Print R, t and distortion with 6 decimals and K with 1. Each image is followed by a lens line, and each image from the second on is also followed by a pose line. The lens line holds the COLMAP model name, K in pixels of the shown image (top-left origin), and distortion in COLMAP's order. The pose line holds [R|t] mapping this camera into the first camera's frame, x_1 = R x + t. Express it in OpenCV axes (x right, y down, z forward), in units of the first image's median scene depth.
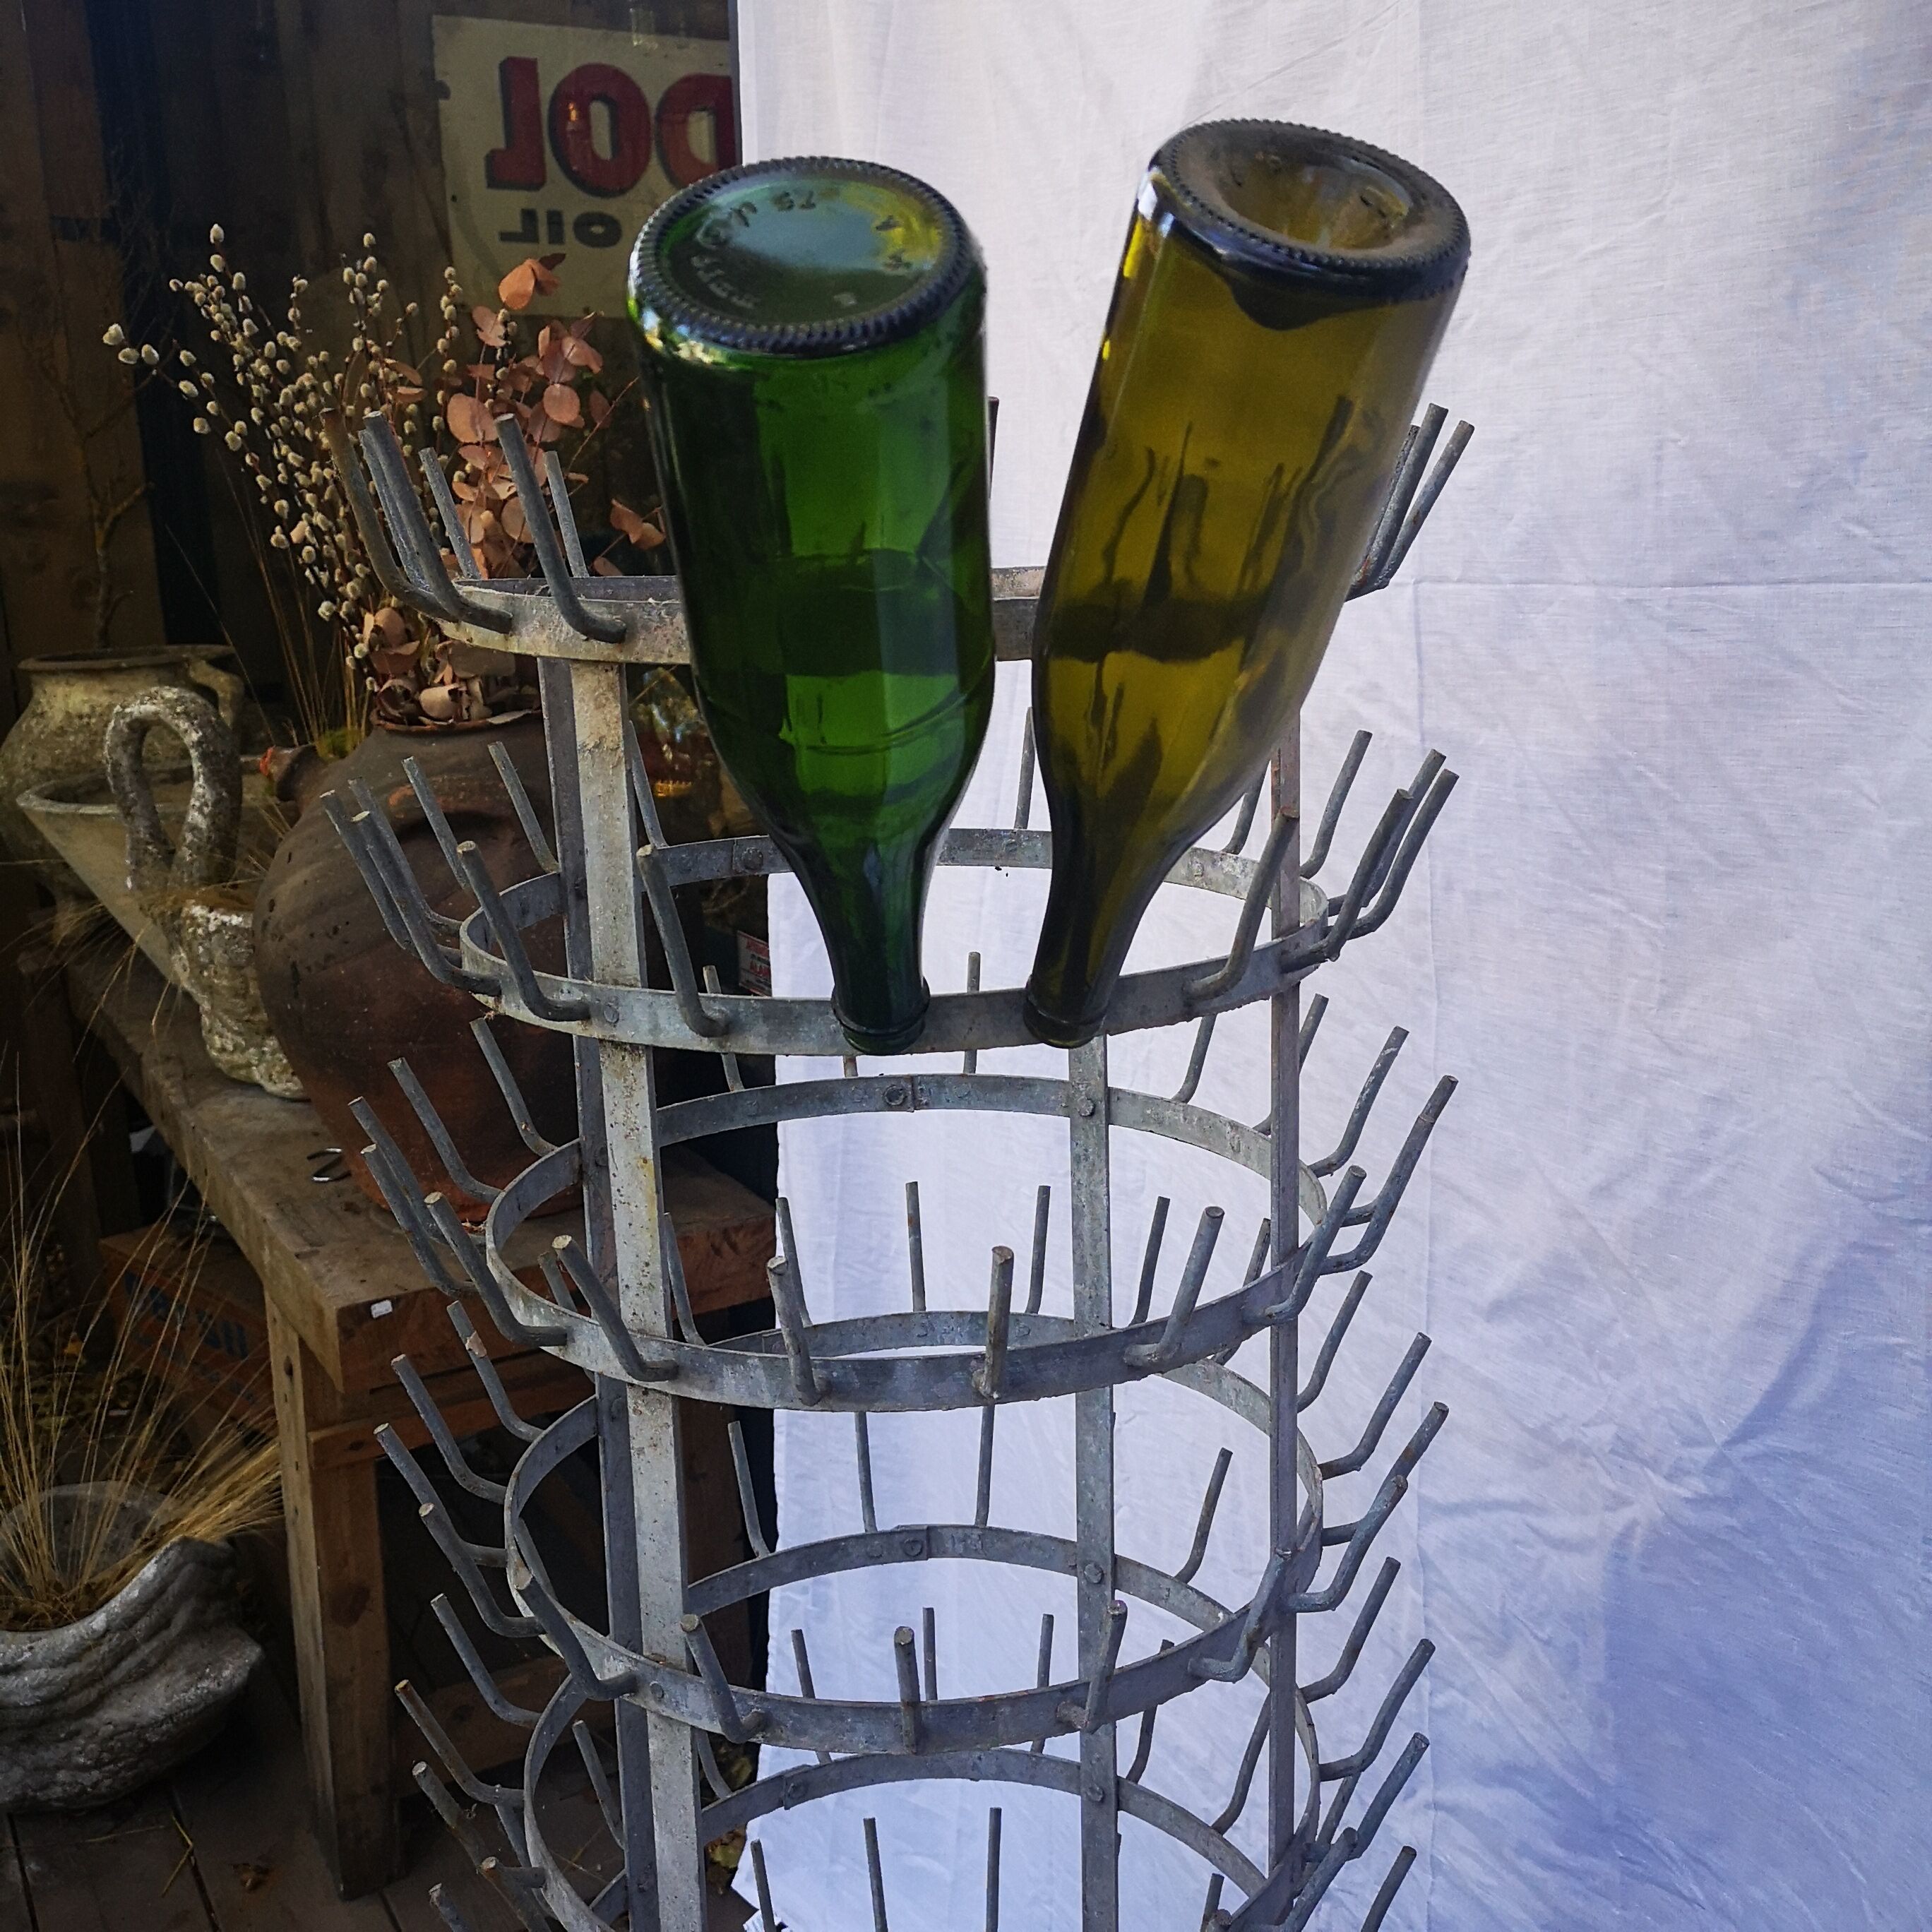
lens RADIAL K [[1985.5, 0, 1010.3], [0, 1985.5, 998.7], [0, 0, 1]] dist [0.030641, 0.000000]
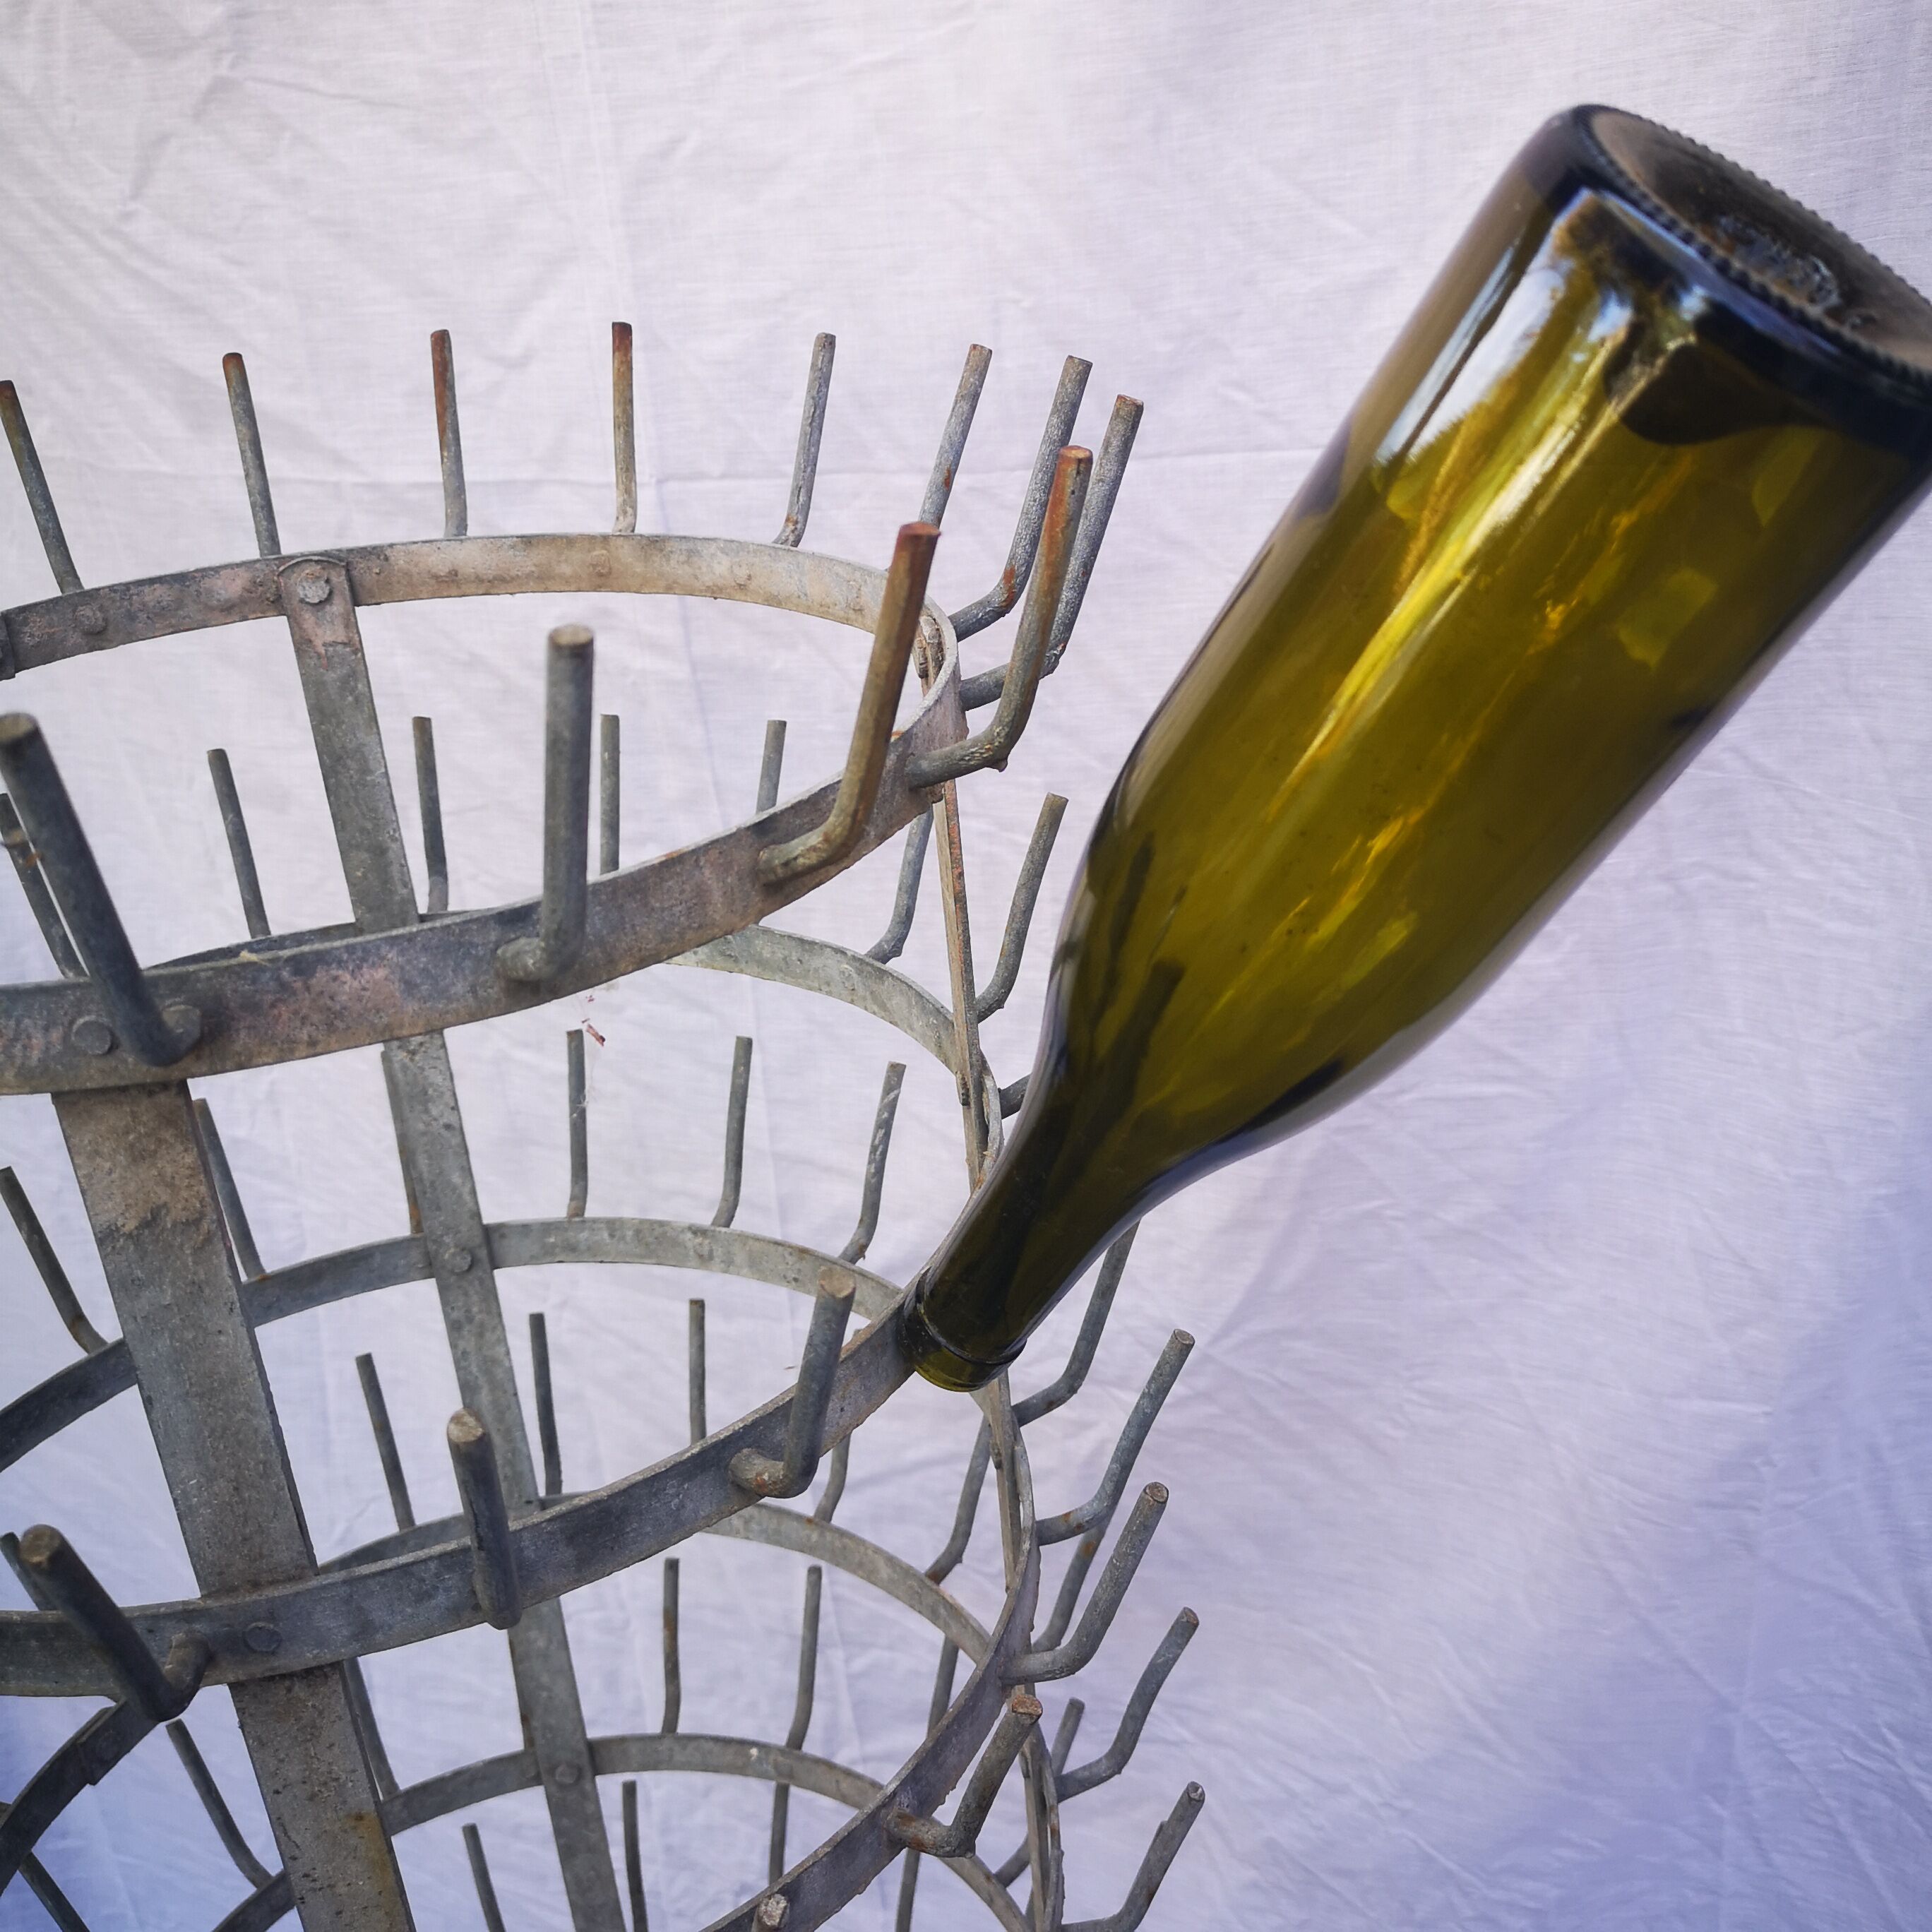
lens RADIAL K [[1985.5, 0, 980.8], [0, 1985.5, 957.4], [0, 0, 1]] dist [0.030641, 0.000000]
pose [[0.763153, -0.292281, 0.576342, -0.231400], [0.207079, 0.955446, 0.210337, -0.185985], [-0.612141, -0.041171, 0.789676, 0.320115]]
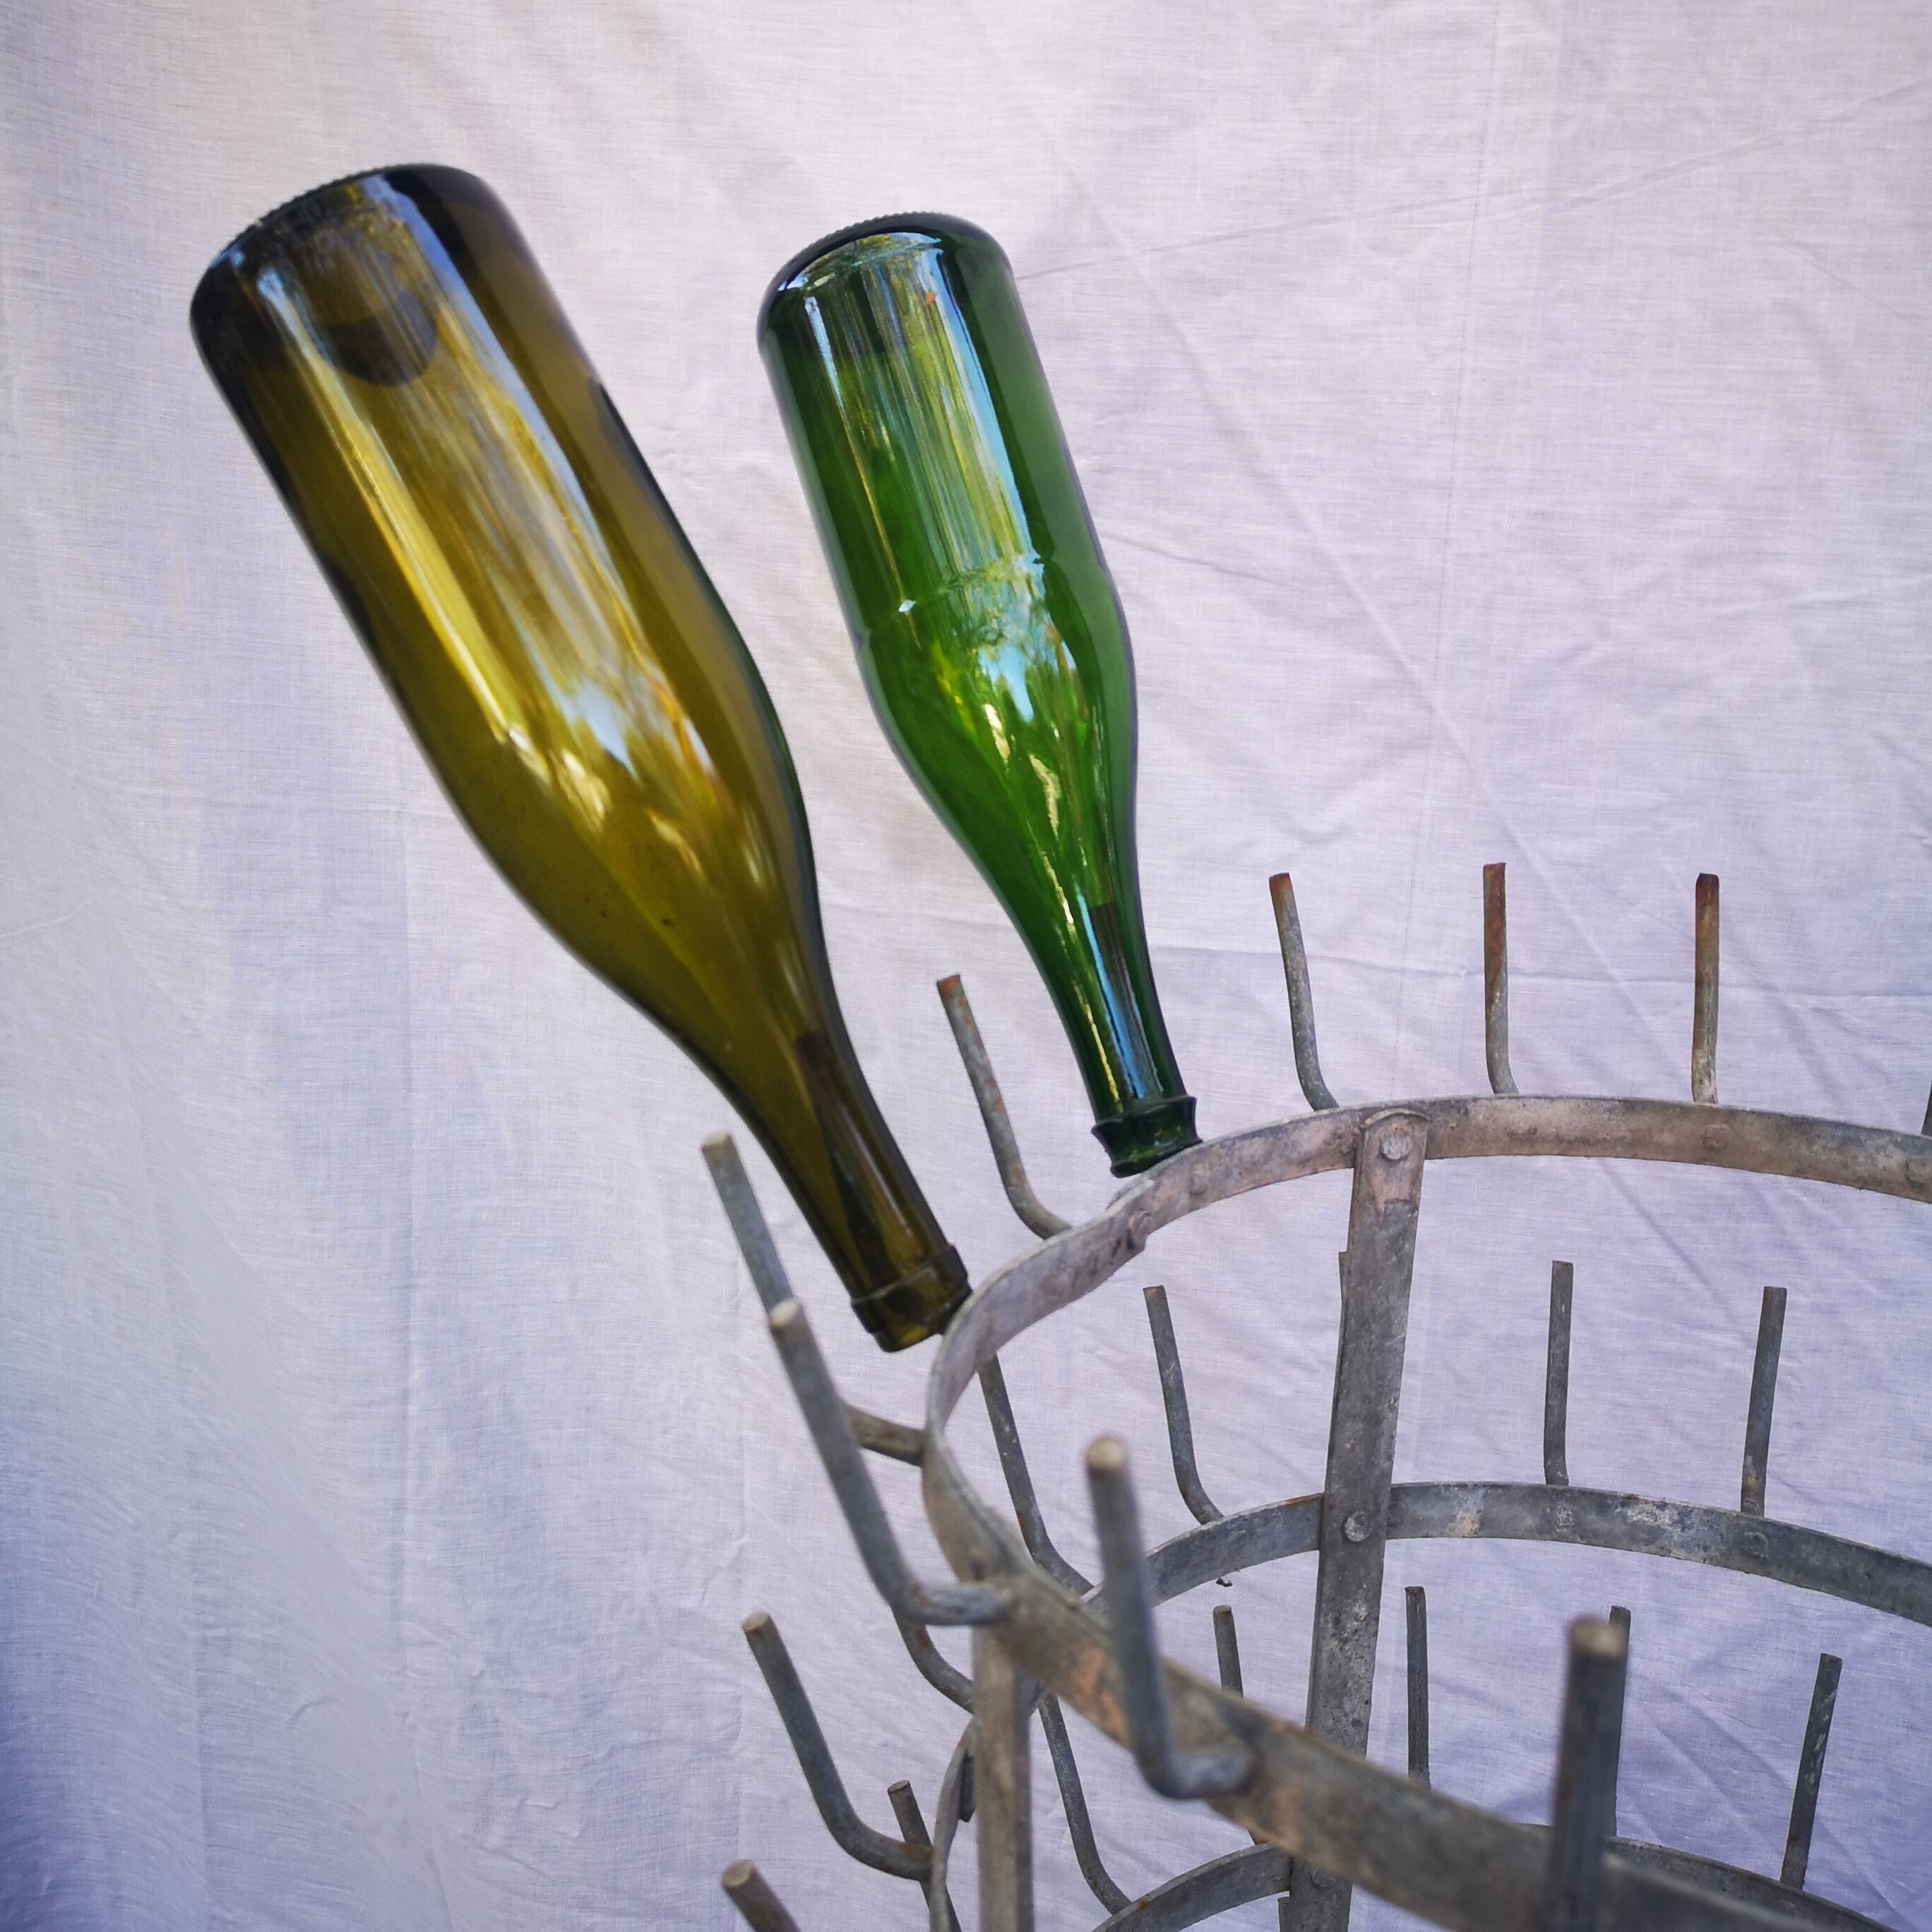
lens RADIAL K [[1985.5, 0, 1011.6], [0, 1985.5, 954.7], [0, 0, 1]] dist [0.030641, 0.000000]
pose [[0.675432, -0.170122, 0.717530, -0.489614], [0.127470, 0.985313, 0.113620, -0.355781], [-0.726321, 0.014721, 0.687198, 0.676701]]
